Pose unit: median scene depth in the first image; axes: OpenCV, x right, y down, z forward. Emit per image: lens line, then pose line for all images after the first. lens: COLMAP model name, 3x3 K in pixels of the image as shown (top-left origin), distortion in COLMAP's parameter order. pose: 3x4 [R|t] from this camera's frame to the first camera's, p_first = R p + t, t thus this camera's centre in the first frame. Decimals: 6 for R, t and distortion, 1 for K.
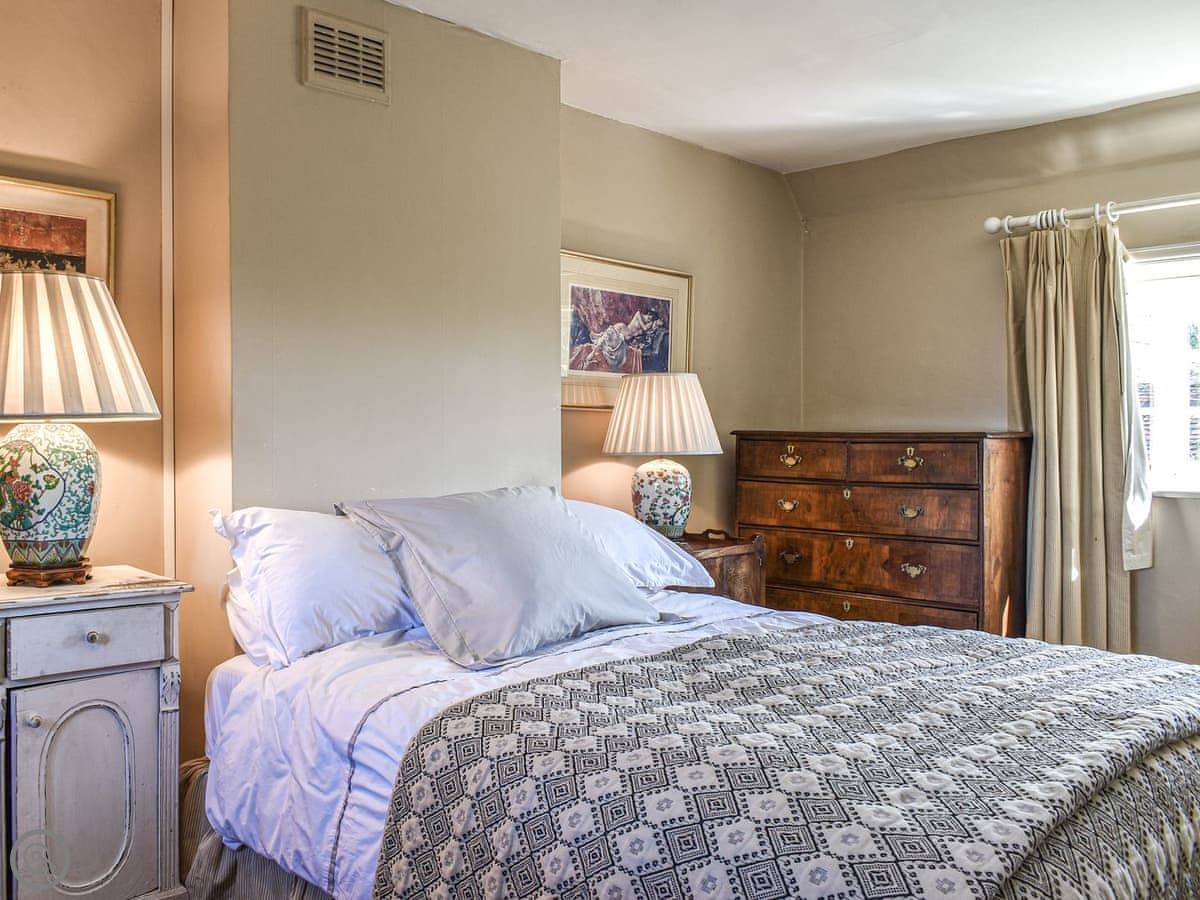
lens RADIAL K [[1081.4, 0, 602.3], [0, 1081.4, 418.1], [0, 0, 1]] dist [-0.013904, 0.001919]
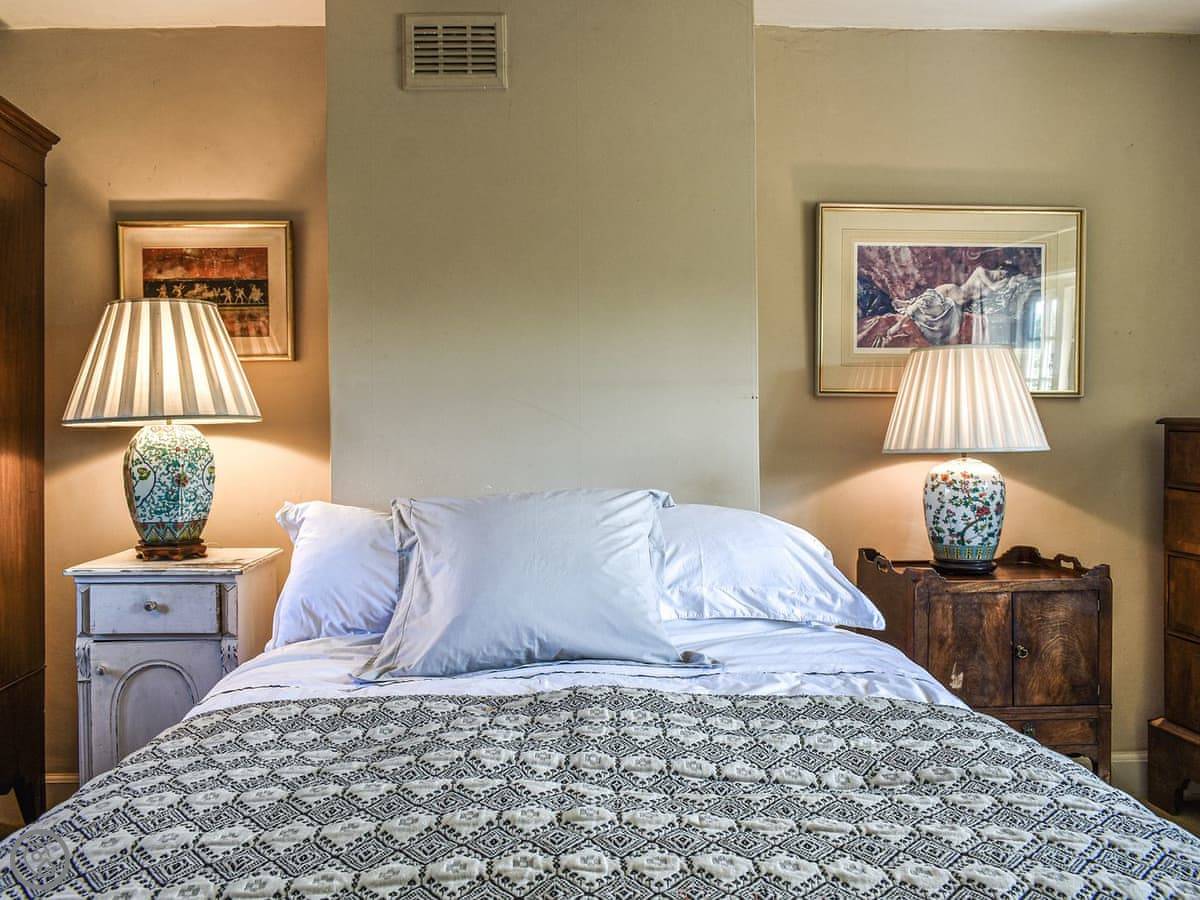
lens RADIAL K [[1122.0, 0, 599.4], [0, 1122.0, 400.2], [0, 0, 1]] dist [-0.015429, 0.006143]
pose [[0.734416, -0.024970, -0.678240, 0.571256], [0.020475, 0.999683, -0.014634, 0.004678], [0.678390, -0.003140, 0.734695, 0.343645]]
